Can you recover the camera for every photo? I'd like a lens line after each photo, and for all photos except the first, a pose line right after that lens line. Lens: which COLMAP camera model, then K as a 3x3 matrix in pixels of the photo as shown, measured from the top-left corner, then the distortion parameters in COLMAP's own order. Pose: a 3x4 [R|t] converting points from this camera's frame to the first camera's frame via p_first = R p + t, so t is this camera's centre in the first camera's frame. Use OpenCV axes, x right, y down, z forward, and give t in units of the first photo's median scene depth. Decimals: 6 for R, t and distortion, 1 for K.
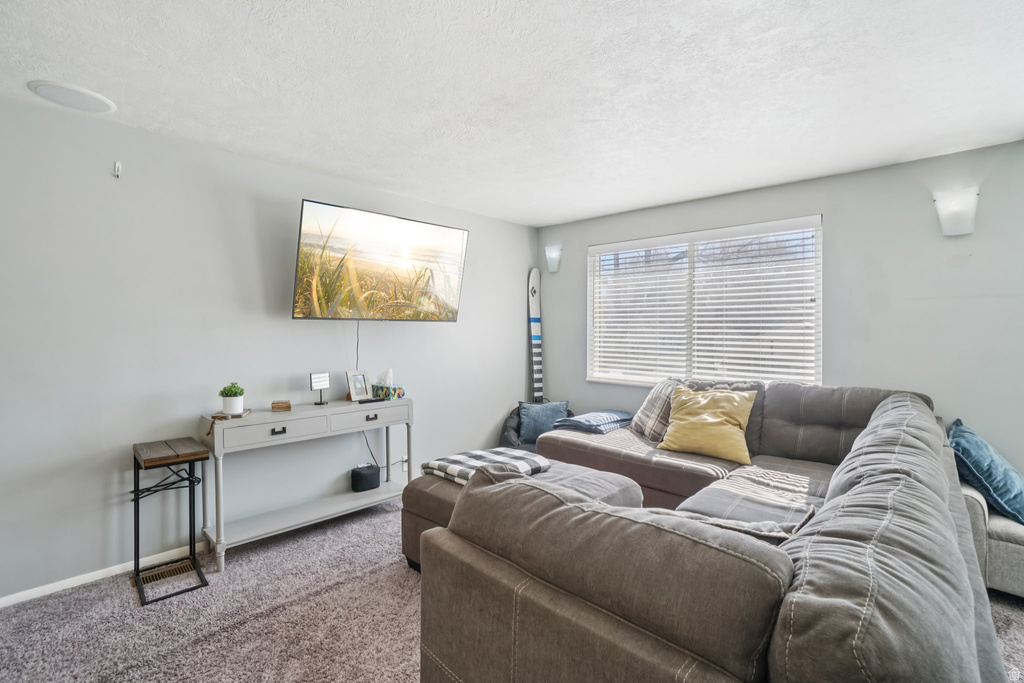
lens RADIAL K [[447.6, 0, 507.7], [0, 447.6, 337.8], [0, 0, 1]] dist [-0.055377, 0.015645]
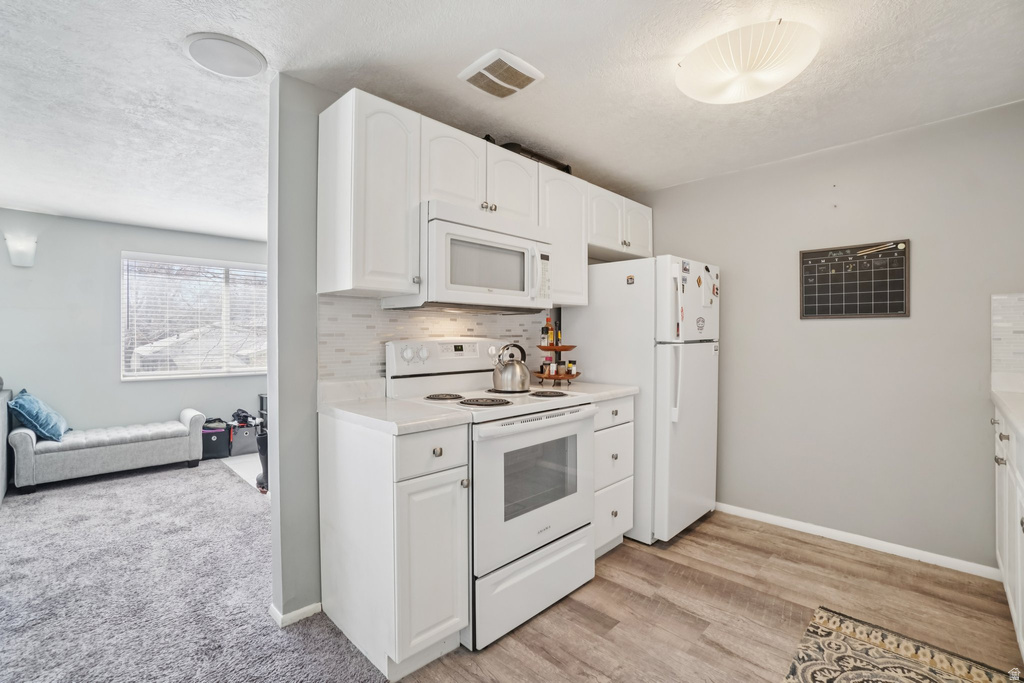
lens RADIAL K [[447.6, 0, 519.8], [0, 447.6, 335.1], [0, 0, 1]] dist [-0.055377, 0.015645]
pose [[0.017210, -0.004208, 0.999843, -0.319498], [0.015650, 0.999870, 0.003939, 0.017066], [-0.999729, 0.015580, 0.017273, -0.590508]]
